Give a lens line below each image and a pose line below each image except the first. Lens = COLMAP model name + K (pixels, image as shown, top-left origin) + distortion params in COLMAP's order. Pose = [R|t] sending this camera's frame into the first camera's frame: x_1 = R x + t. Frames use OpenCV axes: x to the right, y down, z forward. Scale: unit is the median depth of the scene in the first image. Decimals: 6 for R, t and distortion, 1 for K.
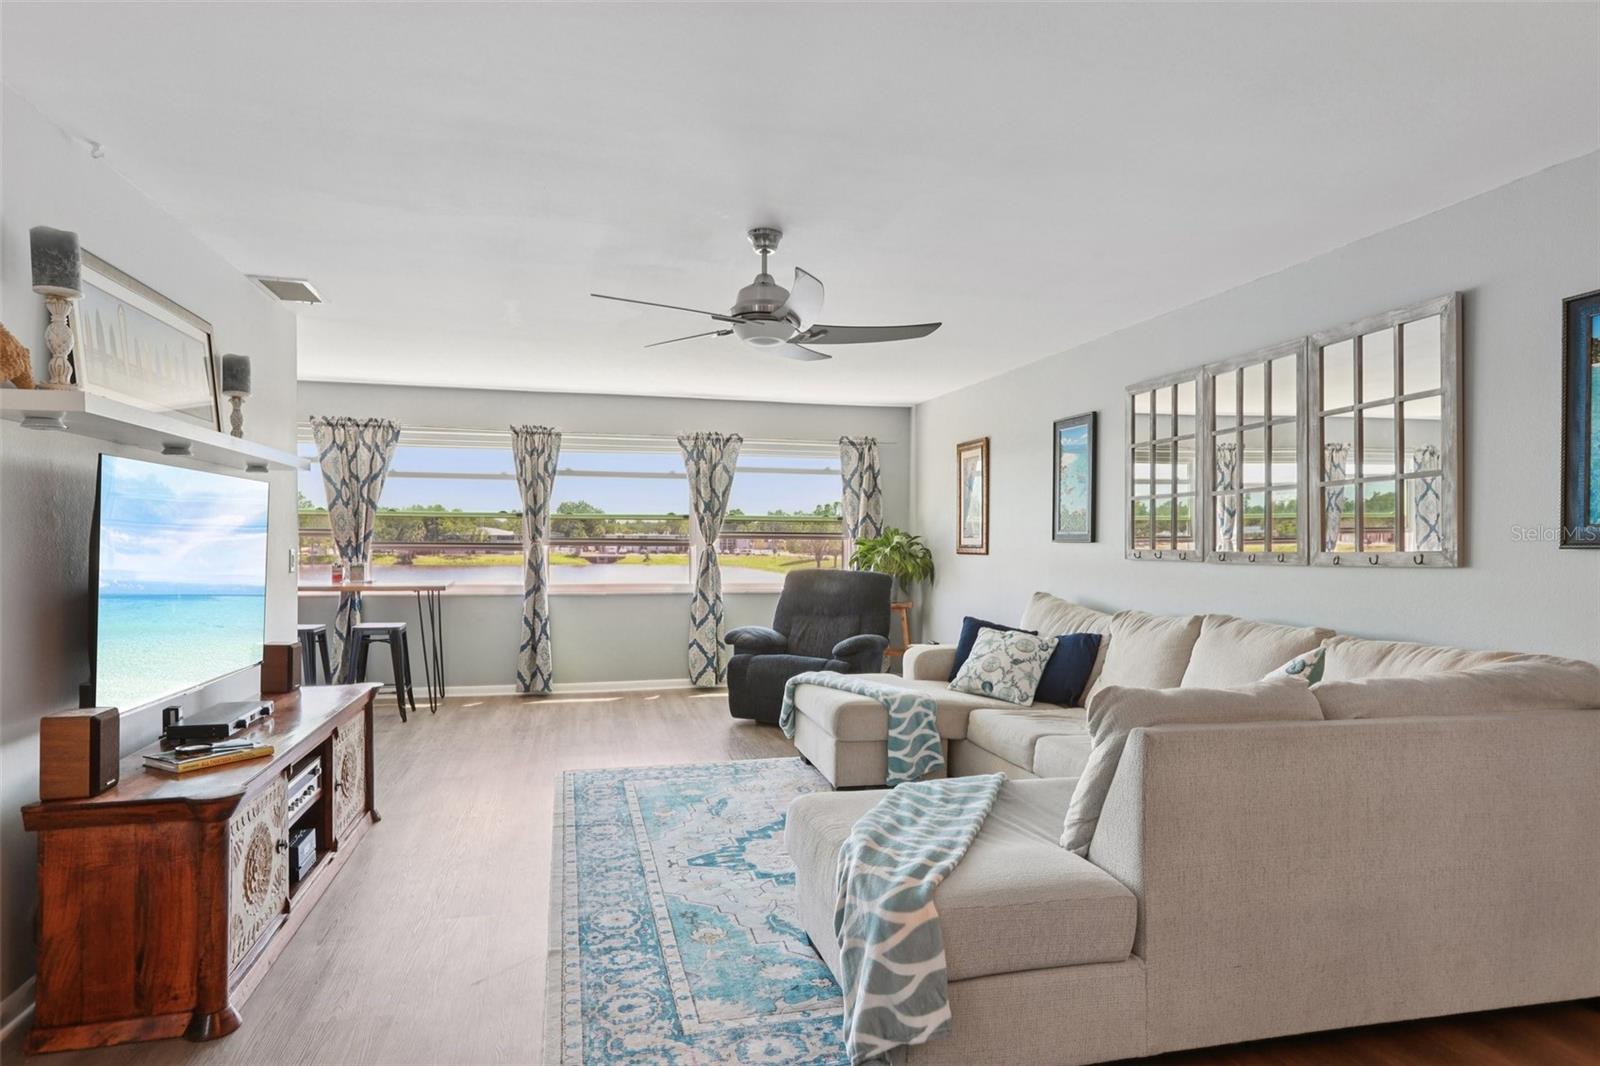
lens RADIAL K [[900.1, 0, 795.5], [0, 900.1, 554.4], [0, 0, 1]] dist [-0.009846, 0.025186]
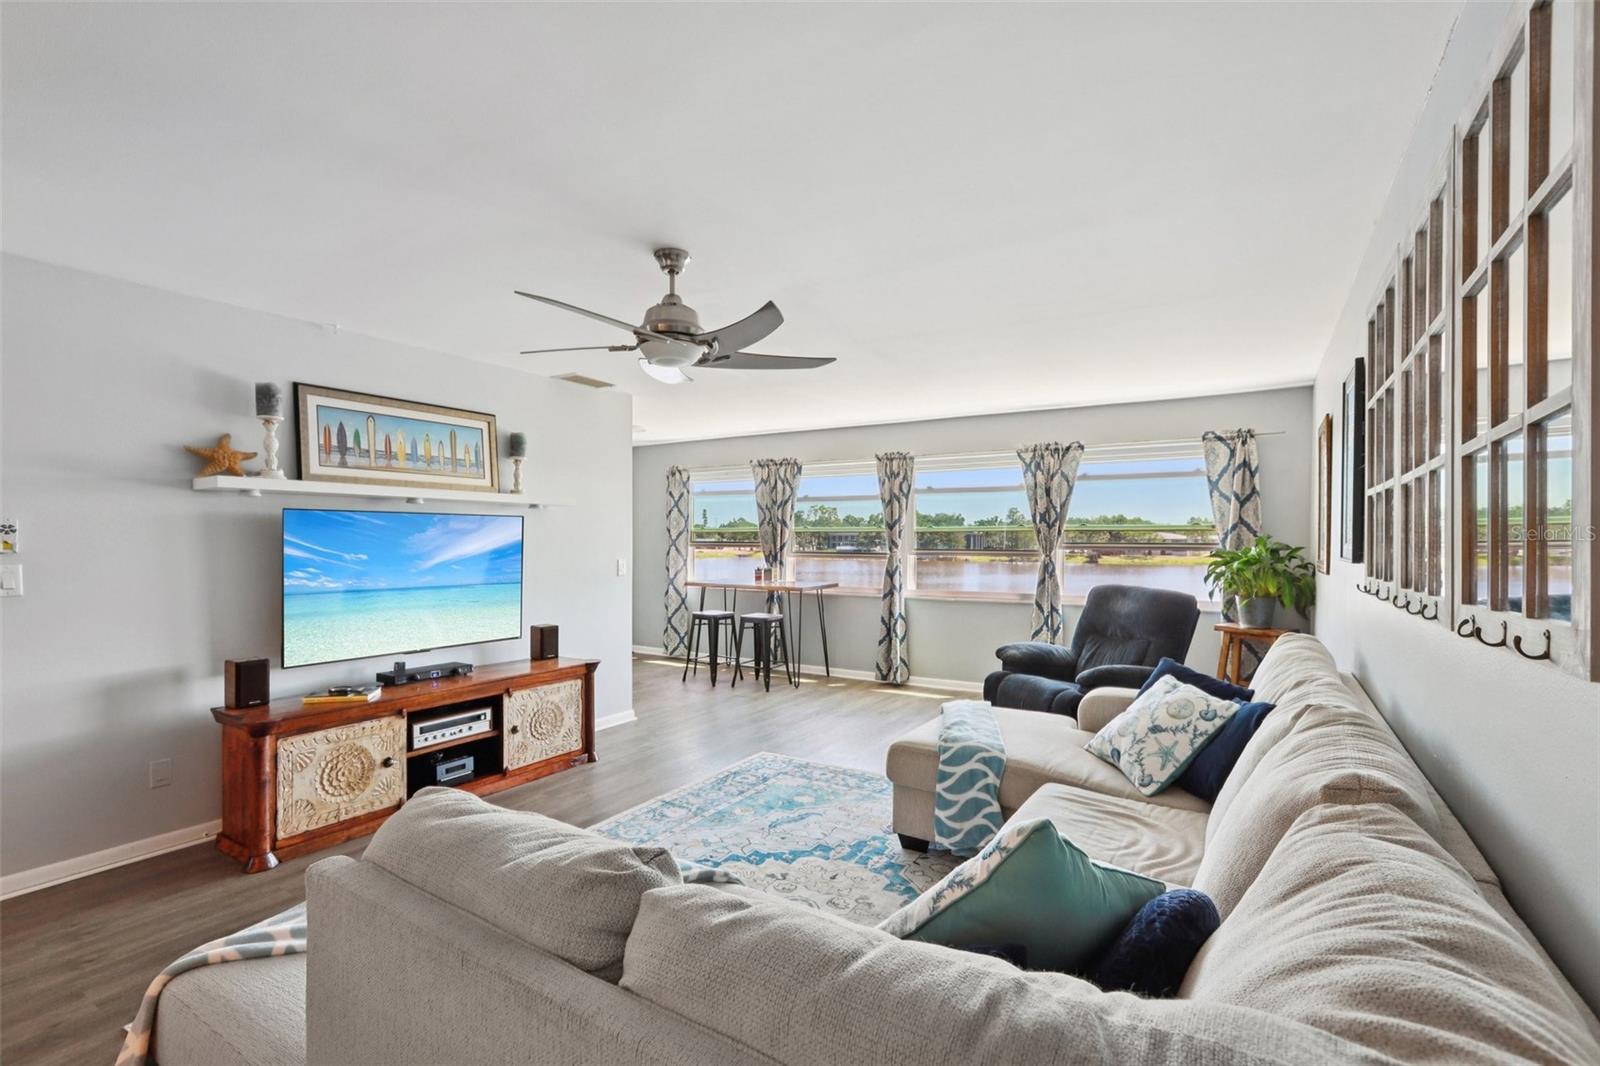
lens RADIAL K [[734.4, 0, 799.0], [0, 734.4, 543.7], [0, 0, 1]] dist [-0.035767, 0.014723]
pose [[0.692718, -0.001822, -0.721206, 0.489694], [-0.009454, 0.999888, -0.011607, -0.020153], [0.721147, 0.014858, 0.692623, 0.409546]]
